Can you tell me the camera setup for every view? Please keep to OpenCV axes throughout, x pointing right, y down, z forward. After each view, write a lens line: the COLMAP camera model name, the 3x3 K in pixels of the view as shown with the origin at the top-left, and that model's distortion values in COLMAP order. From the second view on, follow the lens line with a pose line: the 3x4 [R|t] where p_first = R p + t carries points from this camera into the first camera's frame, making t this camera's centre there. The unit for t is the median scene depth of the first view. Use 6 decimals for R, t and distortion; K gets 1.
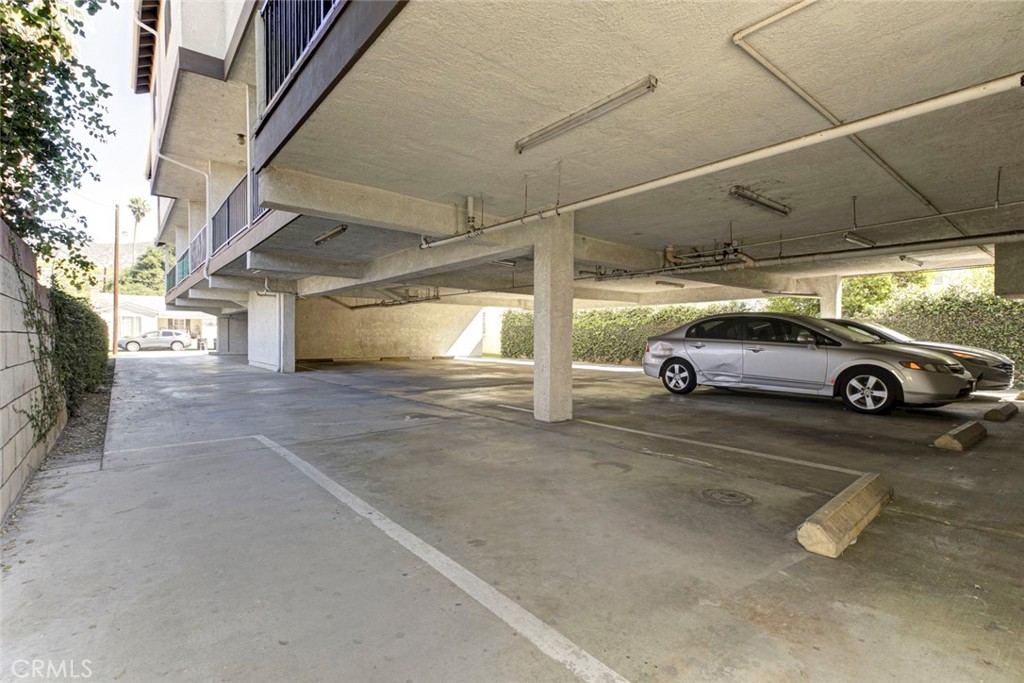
lens RADIAL K [[482.9, 0, 512.0], [0, 482.9, 341.5], [0, 0, 1]] dist [-0.012716, -0.000142]
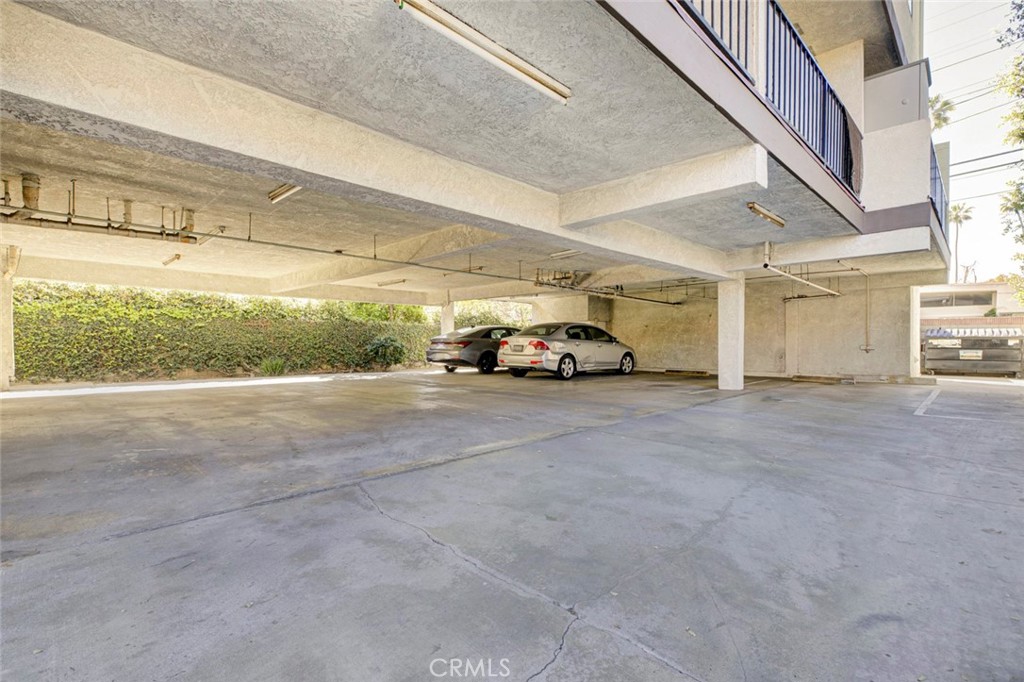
lens RADIAL K [[470.9, 0, 512.0], [0, 470.9, 341.0], [0, 0, 1]] dist [-0.000094, 0.000099]
pose [[-0.109024, -0.004009, 0.994031, -0.936673], [0.005552, 0.999974, 0.004642, -0.008050], [-0.994024, 0.006024, -0.108999, 1.275547]]
